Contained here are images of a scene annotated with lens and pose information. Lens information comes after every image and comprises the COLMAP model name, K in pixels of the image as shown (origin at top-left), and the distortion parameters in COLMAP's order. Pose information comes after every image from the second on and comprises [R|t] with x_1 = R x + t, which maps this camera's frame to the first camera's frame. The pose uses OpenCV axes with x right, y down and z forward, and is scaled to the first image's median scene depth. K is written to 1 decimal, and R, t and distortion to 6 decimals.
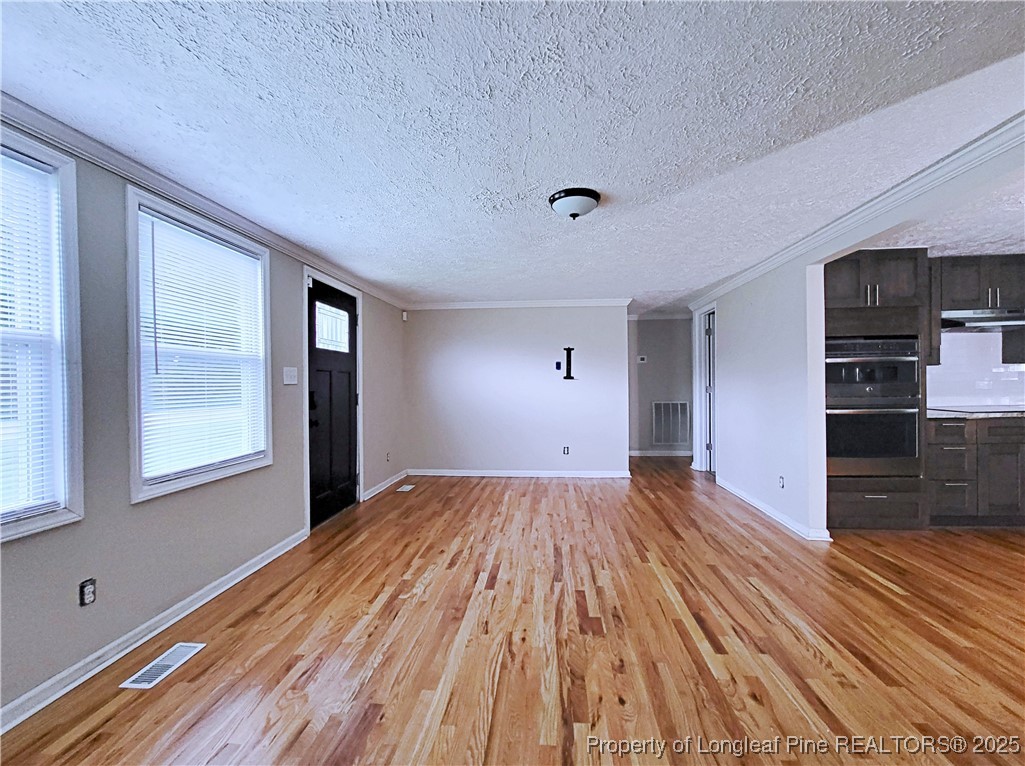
lens RADIAL K [[444.5, 0, 521.3], [0, 444.5, 385.6], [0, 0, 1]] dist [-0.001998, -0.000267]
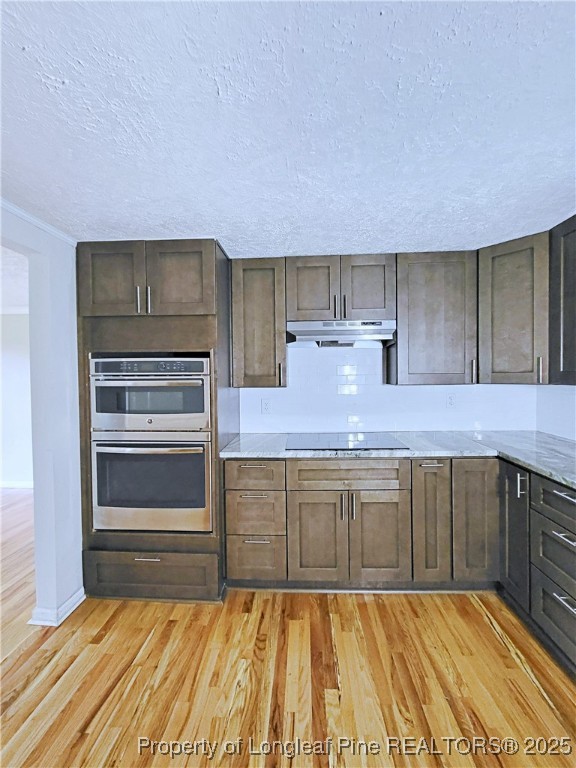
lens RADIAL K [[333.0, 0, 285.4], [0, 333.0, 382.8], [0, 0, 1]] dist [-0.001998, -0.000267]
pose [[0.999644, 0.008346, 0.025326, 1.010399], [-0.008716, 0.999856, 0.014559, -0.069772], [-0.025201, -0.014775, 0.999573, 0.411118]]
